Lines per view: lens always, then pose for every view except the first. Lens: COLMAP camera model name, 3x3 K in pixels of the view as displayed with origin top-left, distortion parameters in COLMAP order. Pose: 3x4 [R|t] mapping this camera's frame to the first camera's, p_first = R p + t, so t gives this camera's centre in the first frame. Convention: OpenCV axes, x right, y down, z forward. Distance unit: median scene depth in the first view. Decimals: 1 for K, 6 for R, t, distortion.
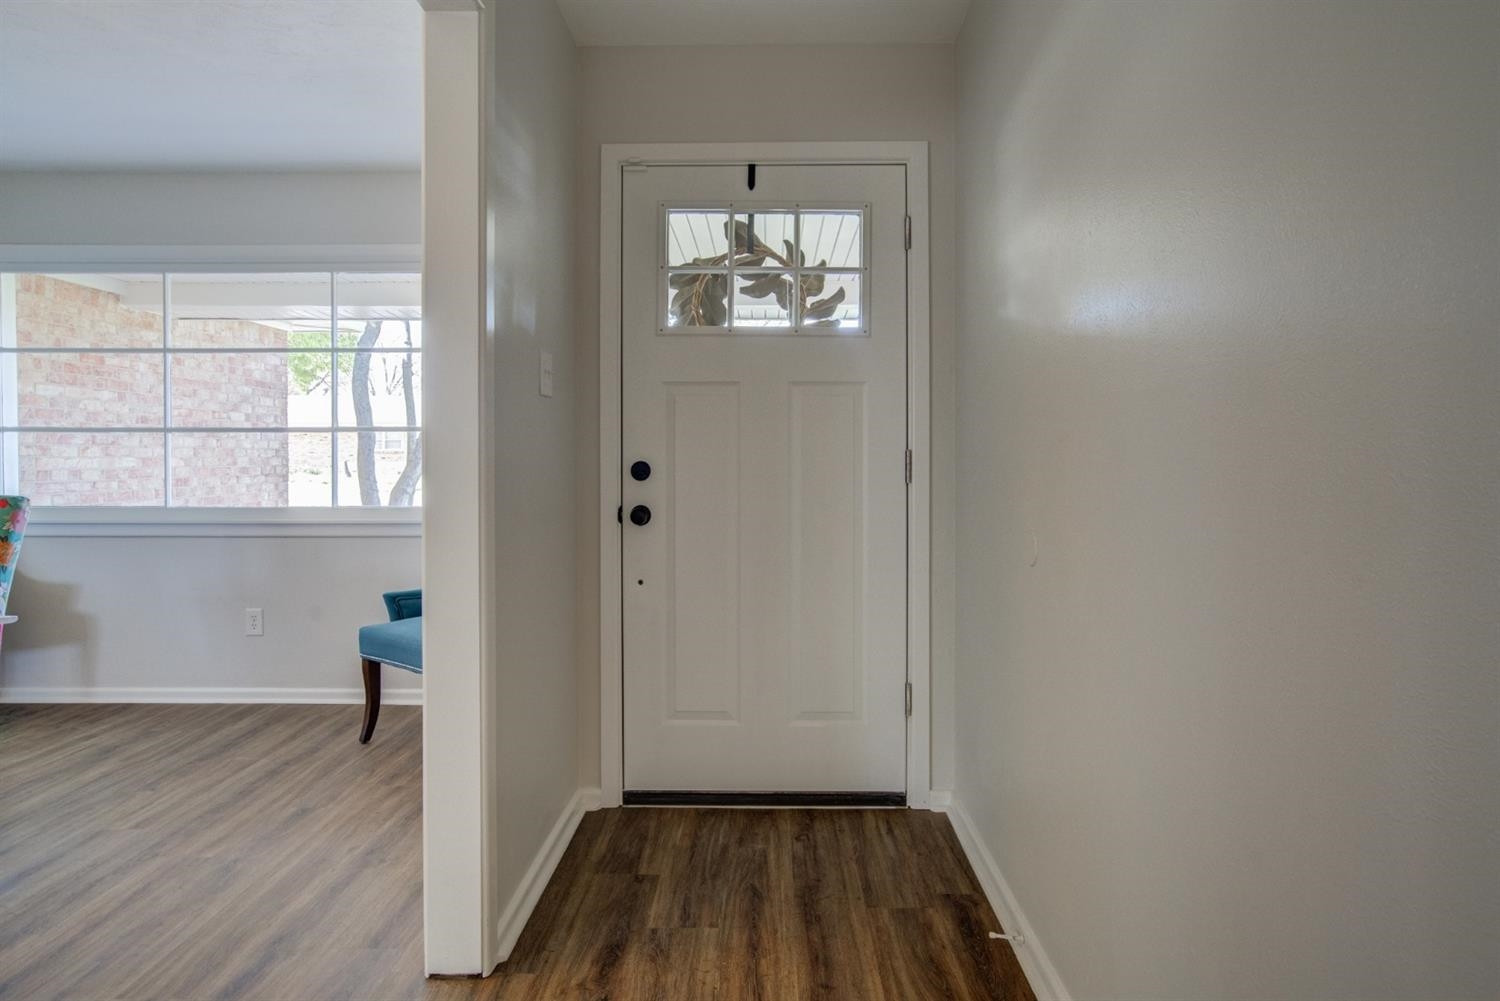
lens RADIAL K [[910.9, 0, 750.1], [0, 910.9, 472.9], [0, 0, 1]] dist [0.000640, 0.000504]
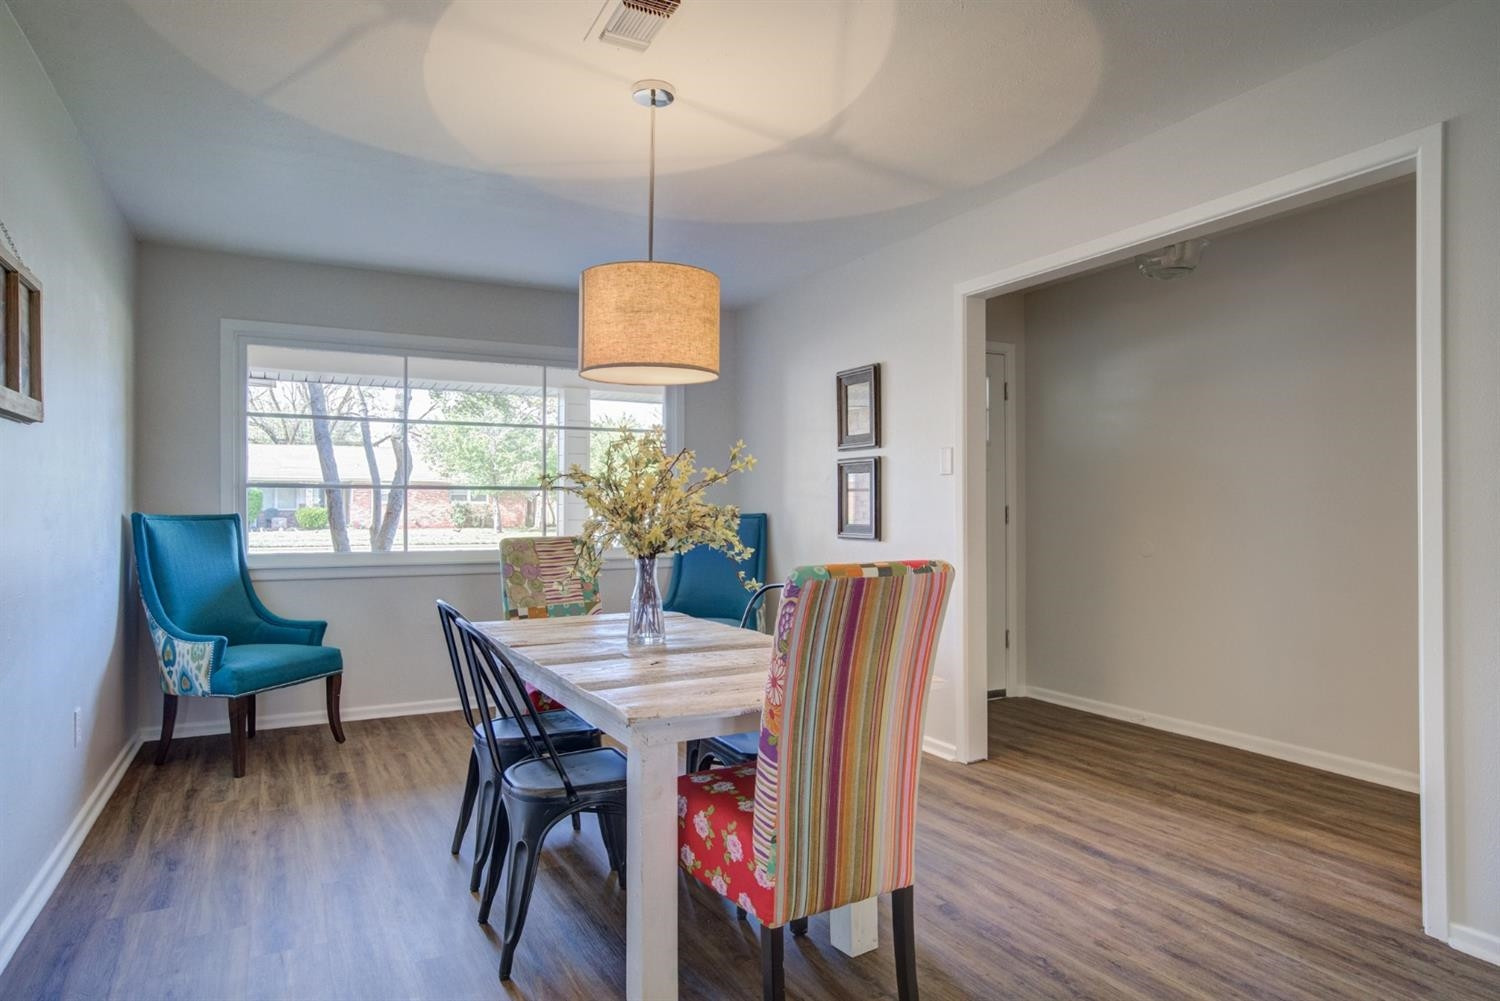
lens RADIAL K [[923.5, 0, 750.0], [0, 923.5, 500.5], [0, 0, 1]] dist [-0.003868, -0.001904]
pose [[0.881795, -0.004766, 0.471608, -0.820096], [0.009417, 0.999928, -0.007502, -0.016218], [-0.471538, 0.011057, 0.881776, -0.289004]]
